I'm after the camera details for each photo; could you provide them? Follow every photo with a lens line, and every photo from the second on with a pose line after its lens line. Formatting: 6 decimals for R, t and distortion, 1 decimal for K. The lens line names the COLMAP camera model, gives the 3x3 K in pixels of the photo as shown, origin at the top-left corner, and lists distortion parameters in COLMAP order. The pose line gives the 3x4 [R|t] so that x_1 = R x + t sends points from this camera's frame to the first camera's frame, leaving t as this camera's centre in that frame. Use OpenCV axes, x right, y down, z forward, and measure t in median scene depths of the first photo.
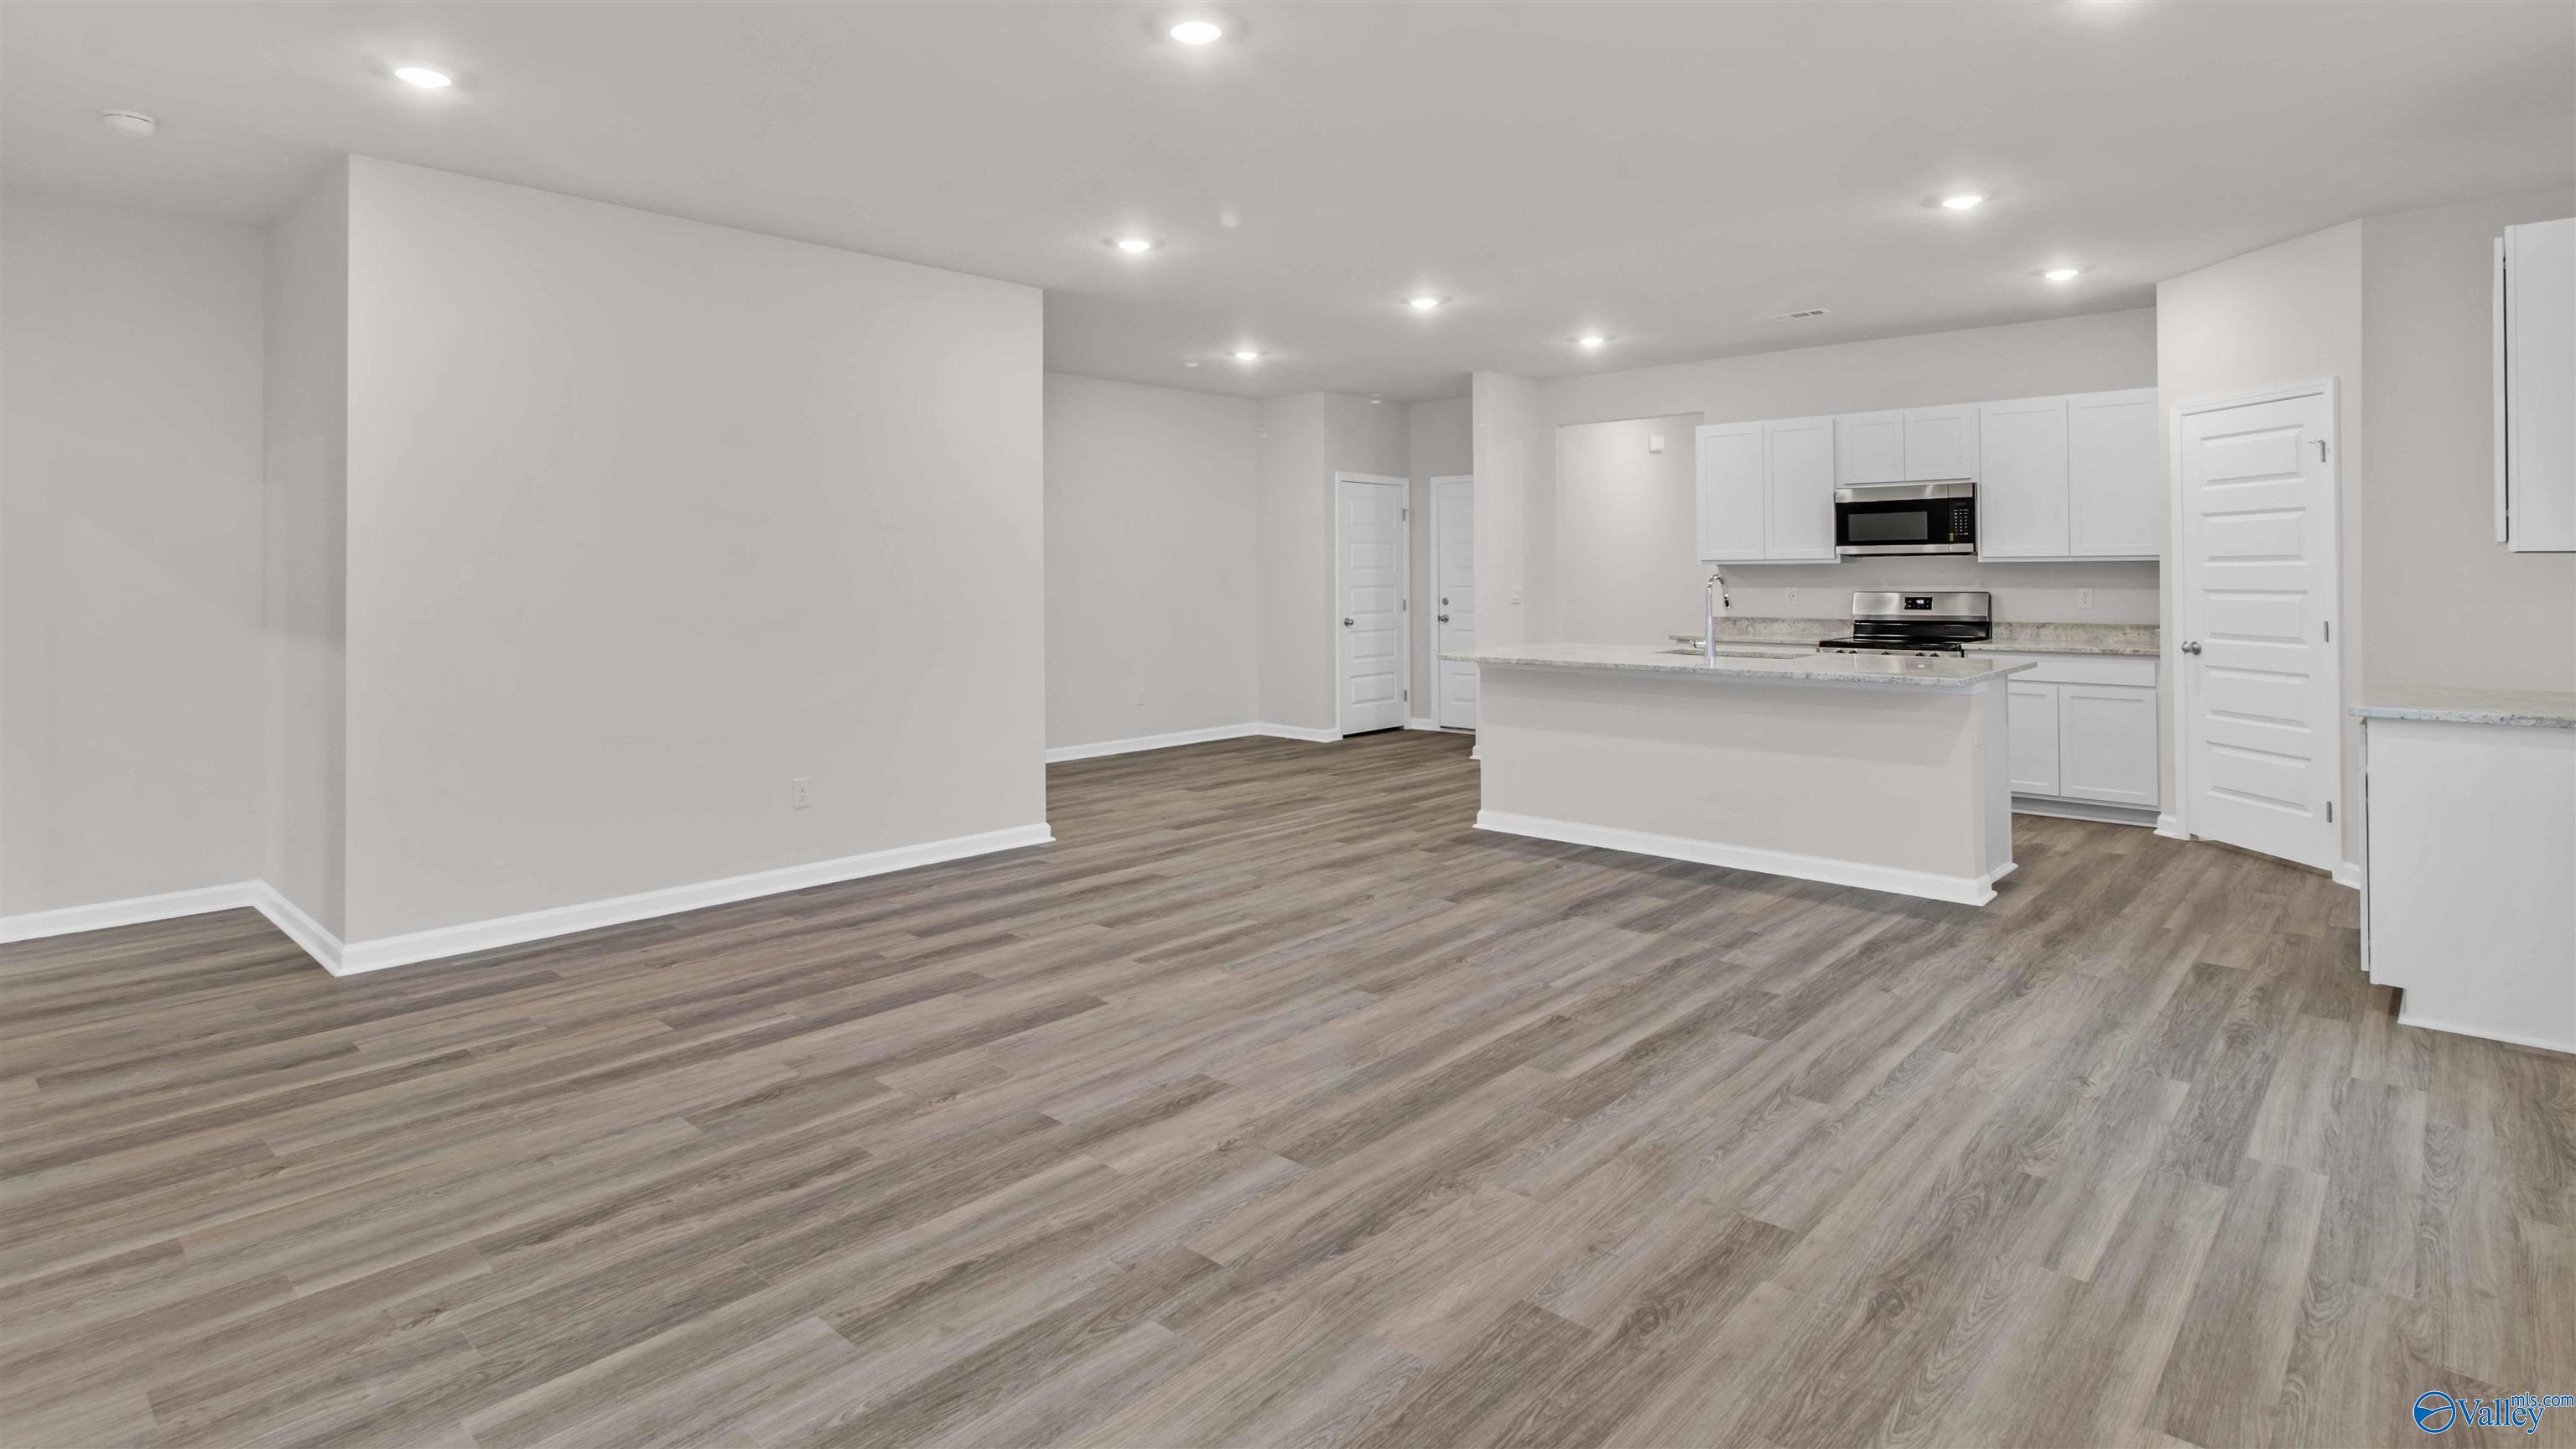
lens RADIAL K [[1312.1, 0, 1283.3], [0, 1312.1, 723.1], [0, 0, 1]] dist [-0.002314, -0.000417]
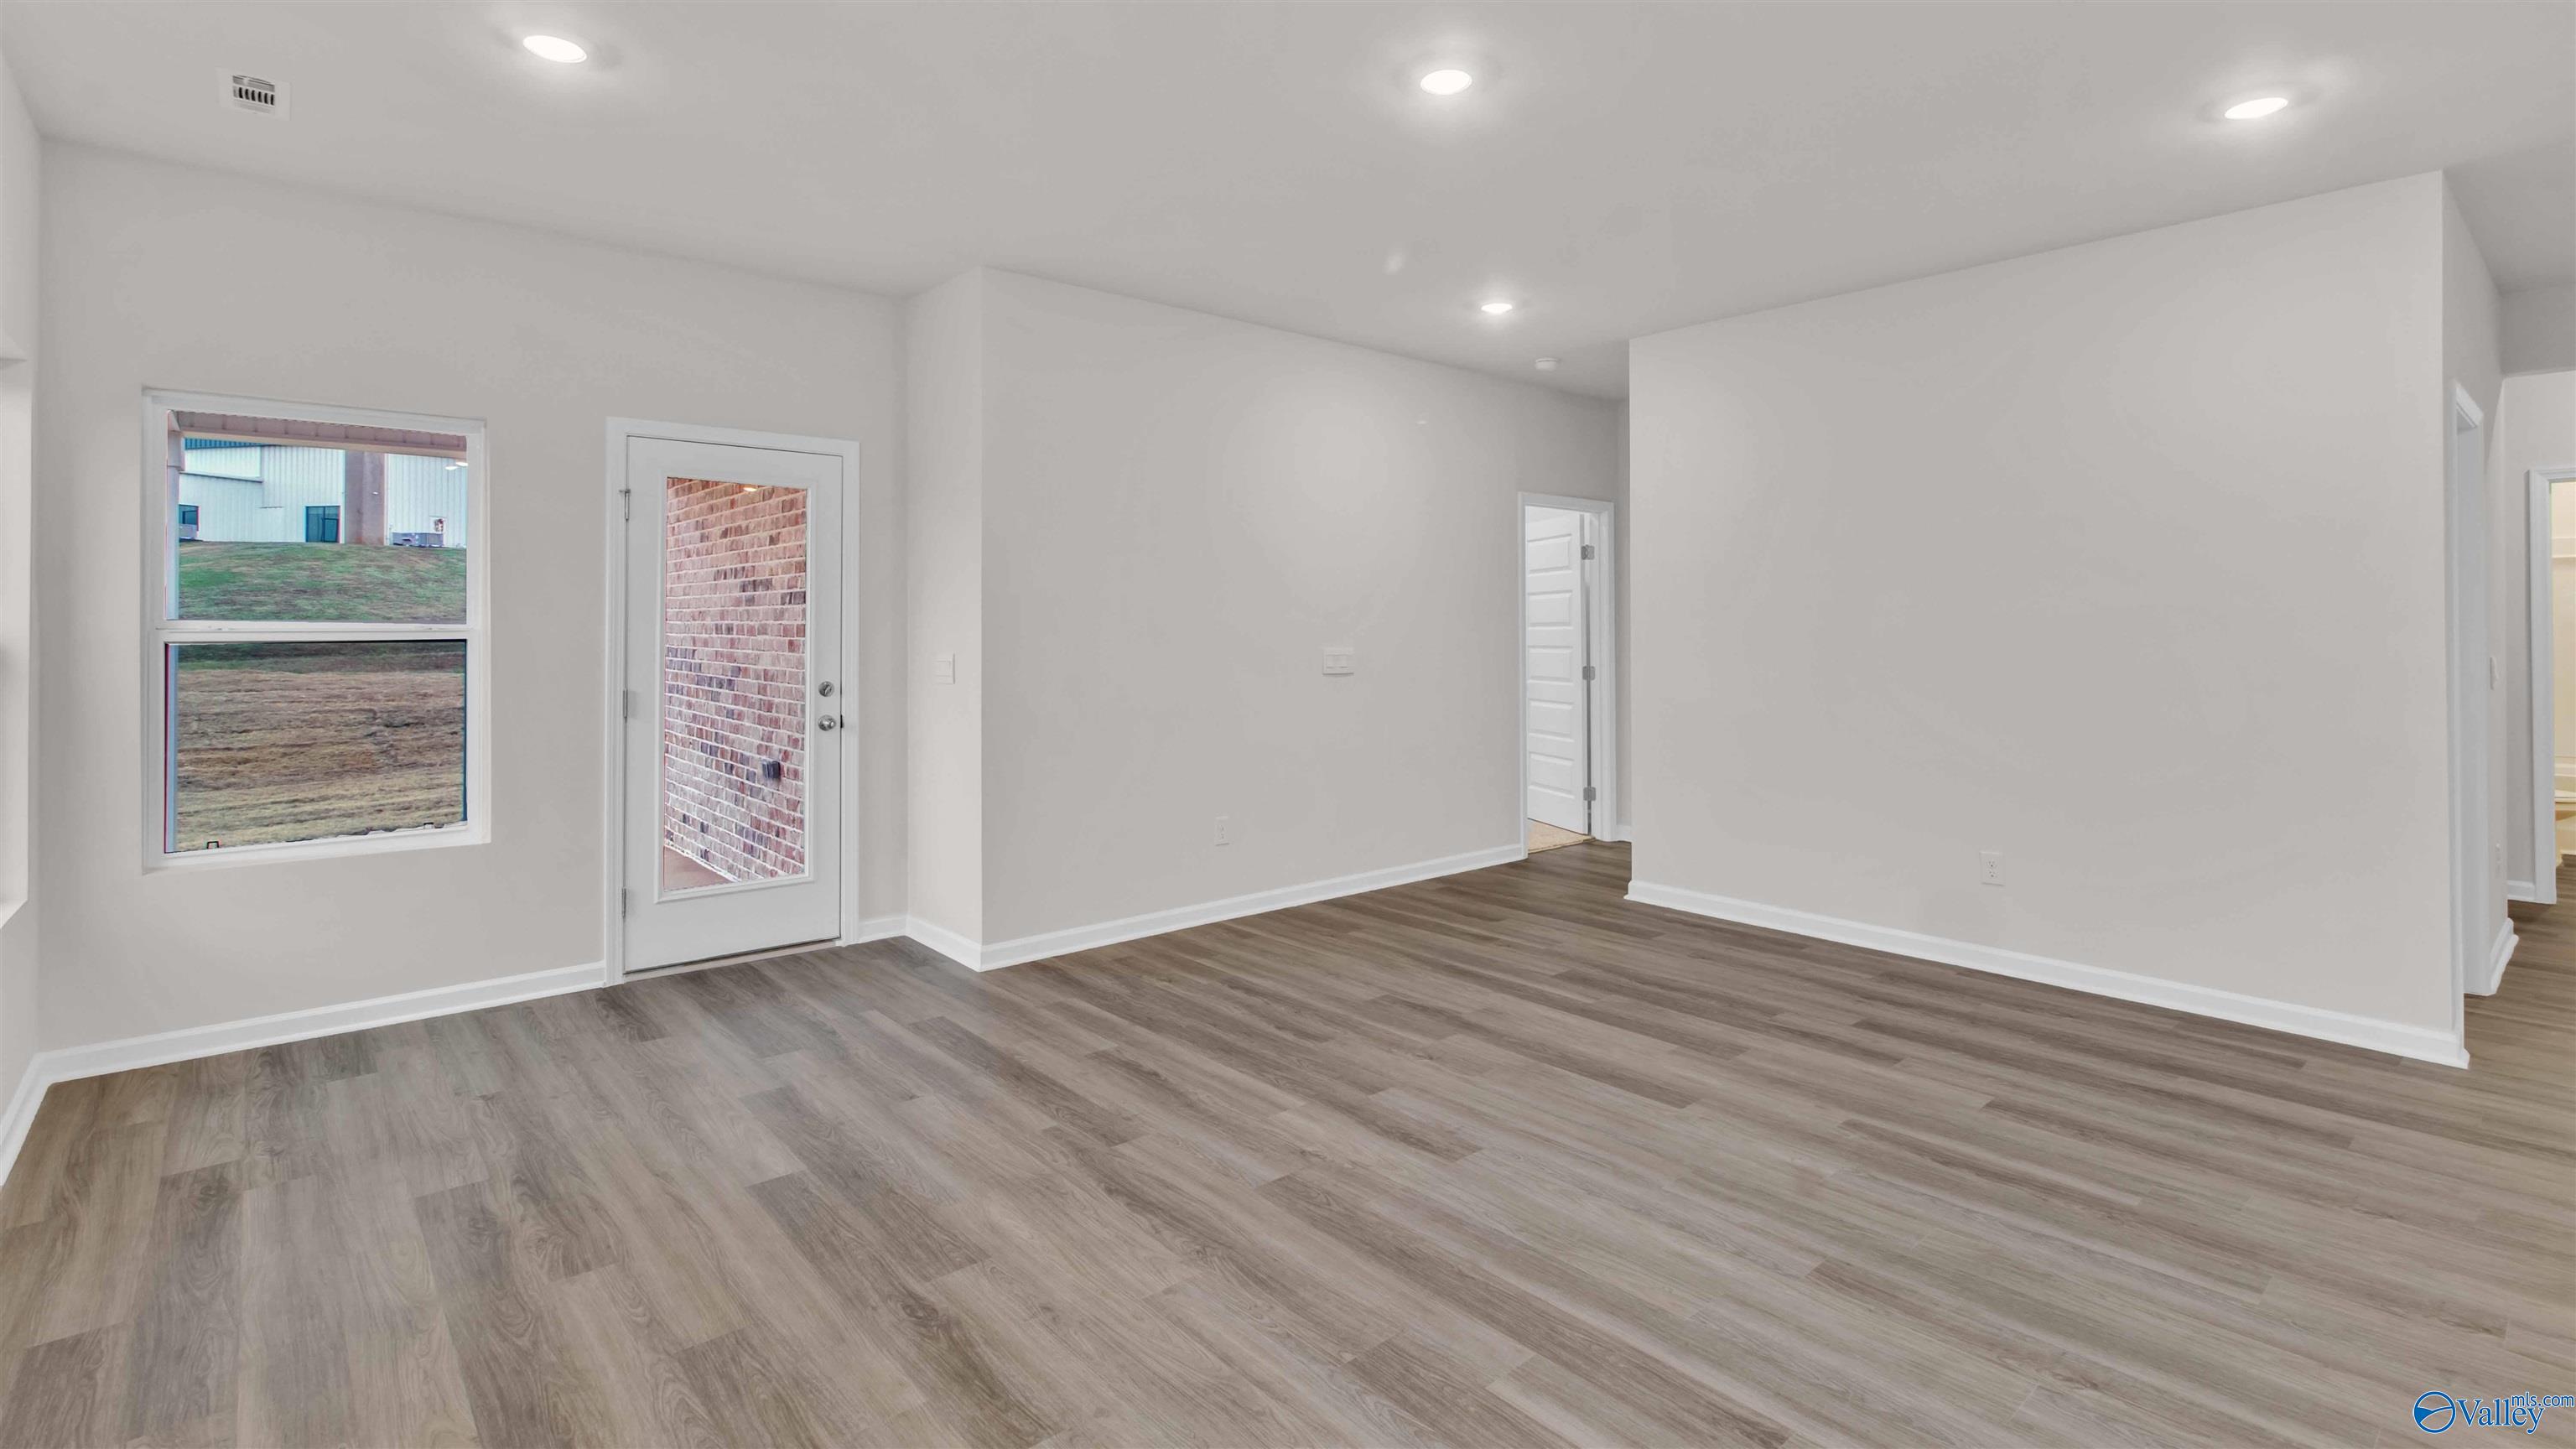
lens RADIAL K [[1180.3, 0, 1284.8], [0, 1180.3, 724.6], [0, 0, 1]] dist [0.001874, 0.000148]
pose [[-0.125078, 0.085780, -0.988432, 1.072533], [-0.113172, 0.988519, 0.100109, -0.157658], [0.985671, 0.124384, -0.113934, 1.224865]]
